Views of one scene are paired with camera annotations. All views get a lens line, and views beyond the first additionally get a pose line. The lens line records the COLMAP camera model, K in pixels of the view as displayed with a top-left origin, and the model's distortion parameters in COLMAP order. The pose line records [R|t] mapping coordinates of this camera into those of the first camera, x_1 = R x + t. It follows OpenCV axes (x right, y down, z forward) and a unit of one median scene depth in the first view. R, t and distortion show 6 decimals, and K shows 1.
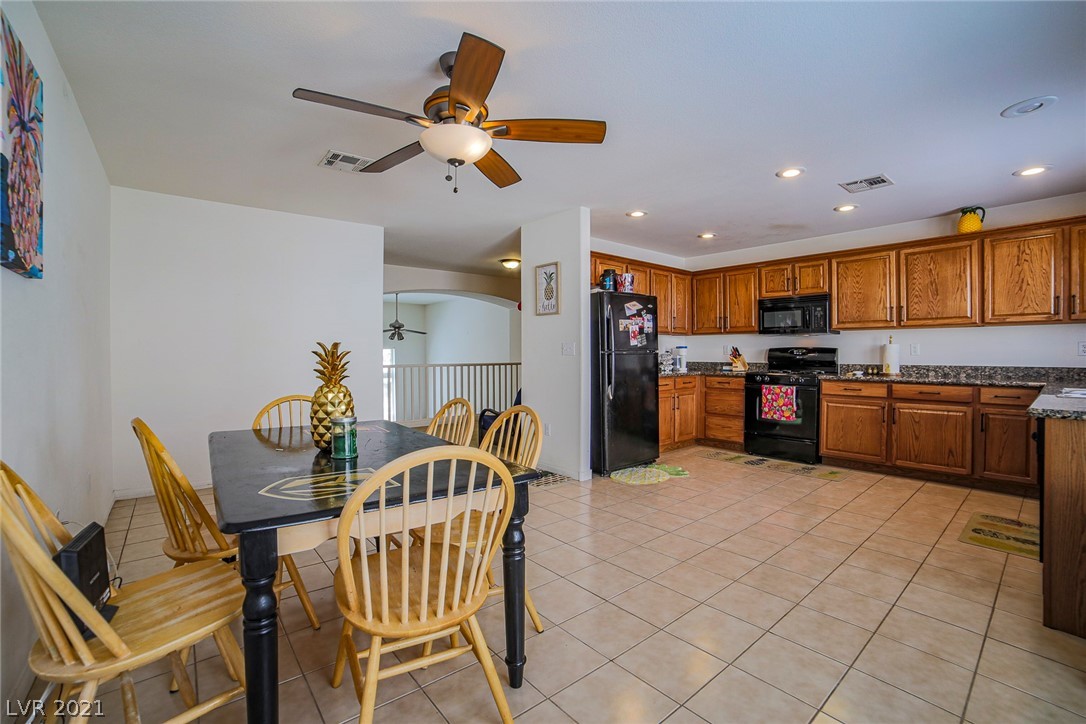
lens RADIAL K [[475.5, 0, 548.9], [0, 475.5, 354.4], [0, 0, 1]] dist [-0.083837, 0.025155]
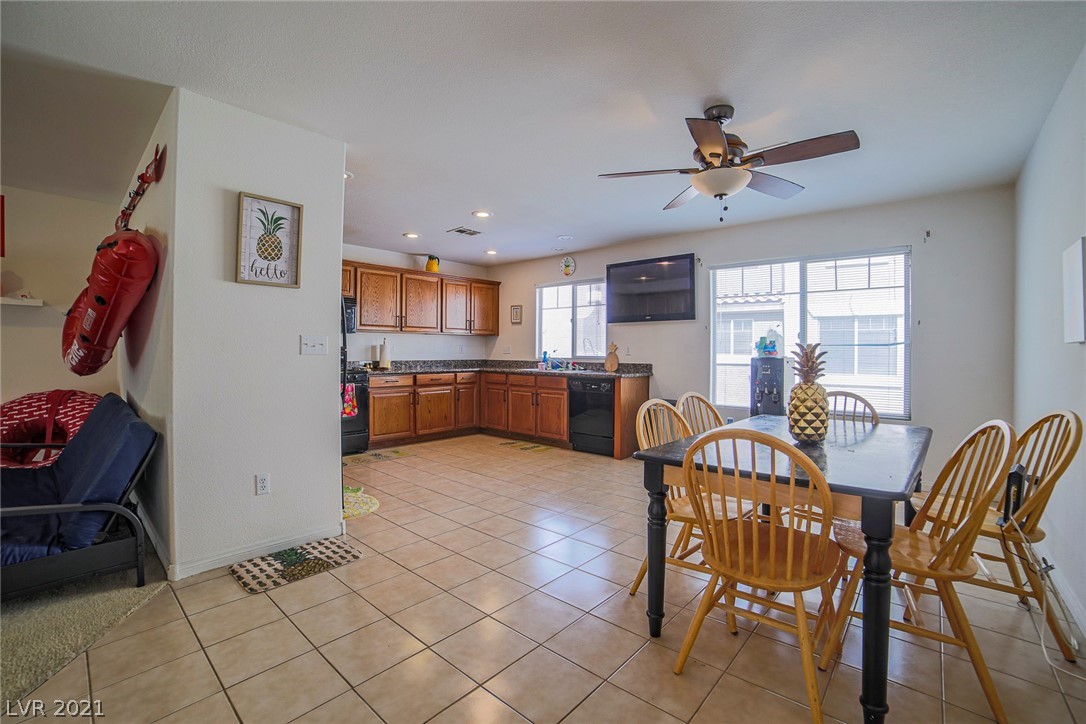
lens RADIAL K [[475.5, 0, 546.9], [0, 475.5, 359.0], [0, 0, 1]] dist [-0.083837, 0.025155]
pose [[-0.135724, -0.015568, 0.990624, -0.612363], [-0.000663, 0.999878, 0.015622, -0.002849], [-0.990746, 0.001463, -0.135718, 0.743158]]
